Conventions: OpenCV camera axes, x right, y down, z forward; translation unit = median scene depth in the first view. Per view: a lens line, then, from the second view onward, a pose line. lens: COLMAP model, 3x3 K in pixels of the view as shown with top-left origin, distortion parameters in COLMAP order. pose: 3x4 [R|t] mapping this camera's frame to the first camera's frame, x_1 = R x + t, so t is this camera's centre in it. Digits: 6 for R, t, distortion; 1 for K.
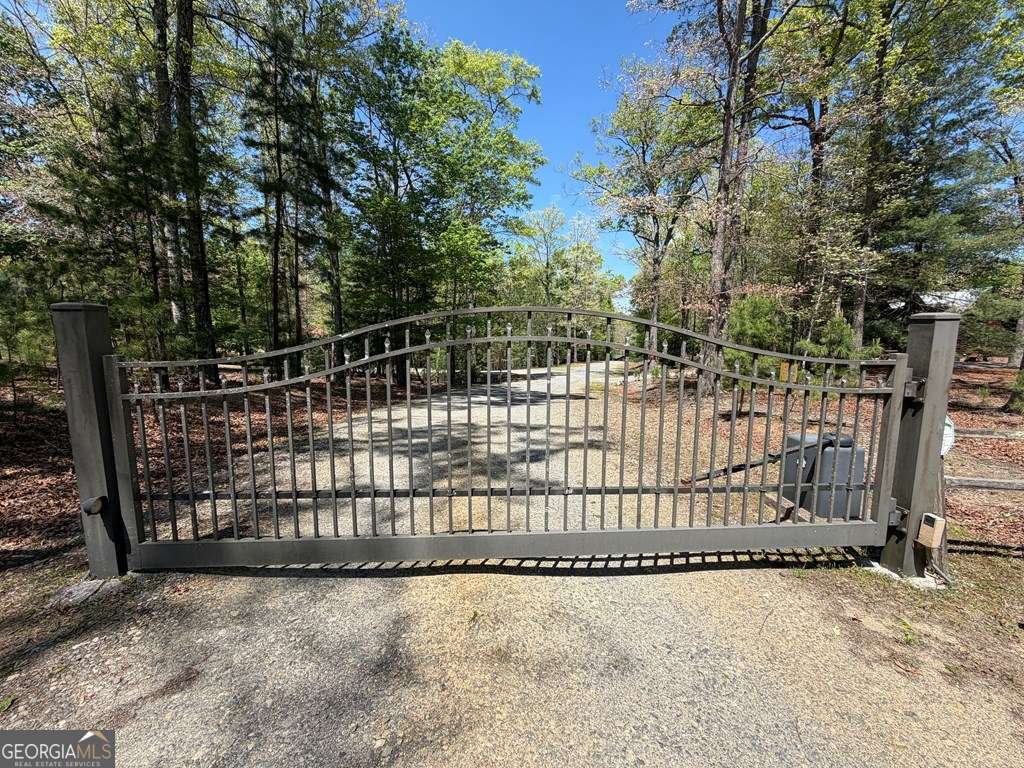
lens RADIAL K [[412.2, 0, 509.1], [0, 412.2, 387.4], [0, 0, 1]] dist [0.000083, 0.000102]
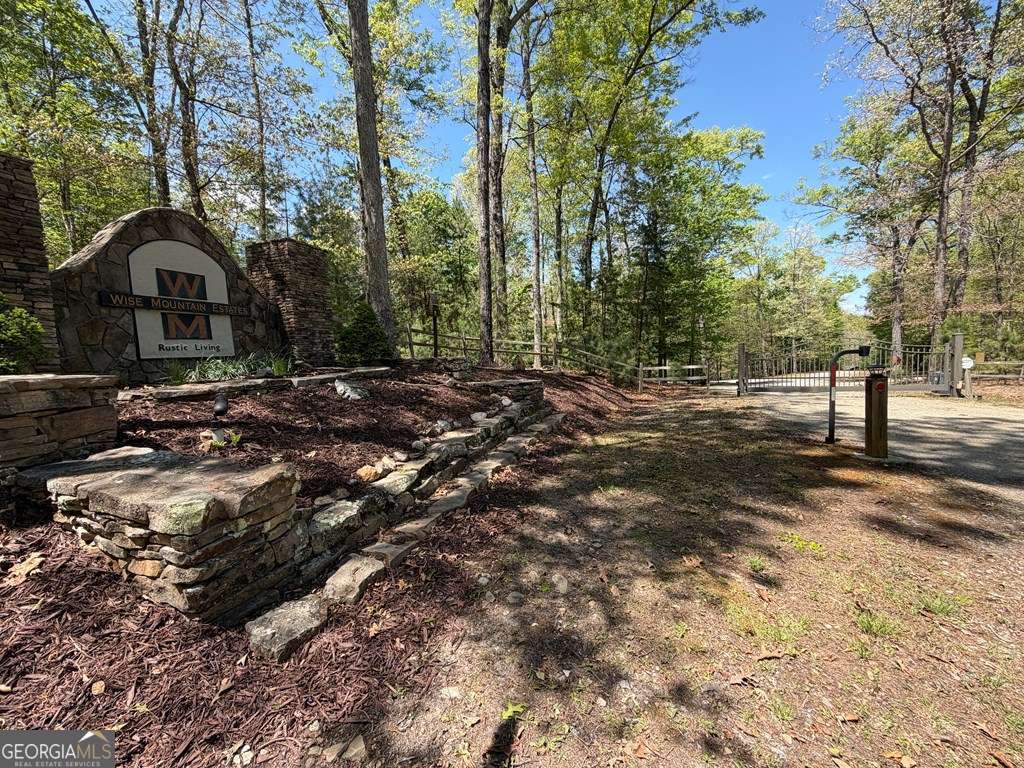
lens RADIAL K [[408.5, 0, 509.4], [0, 408.5, 386.3], [0, 0, 1]] dist [-0.000886, 0.000310]
pose [[0.905920, -0.021031, -0.422925, -0.078399], [0.000823, 0.998851, -0.047907, 0.031033], [0.423447, 0.043052, 0.904897, -0.277112]]
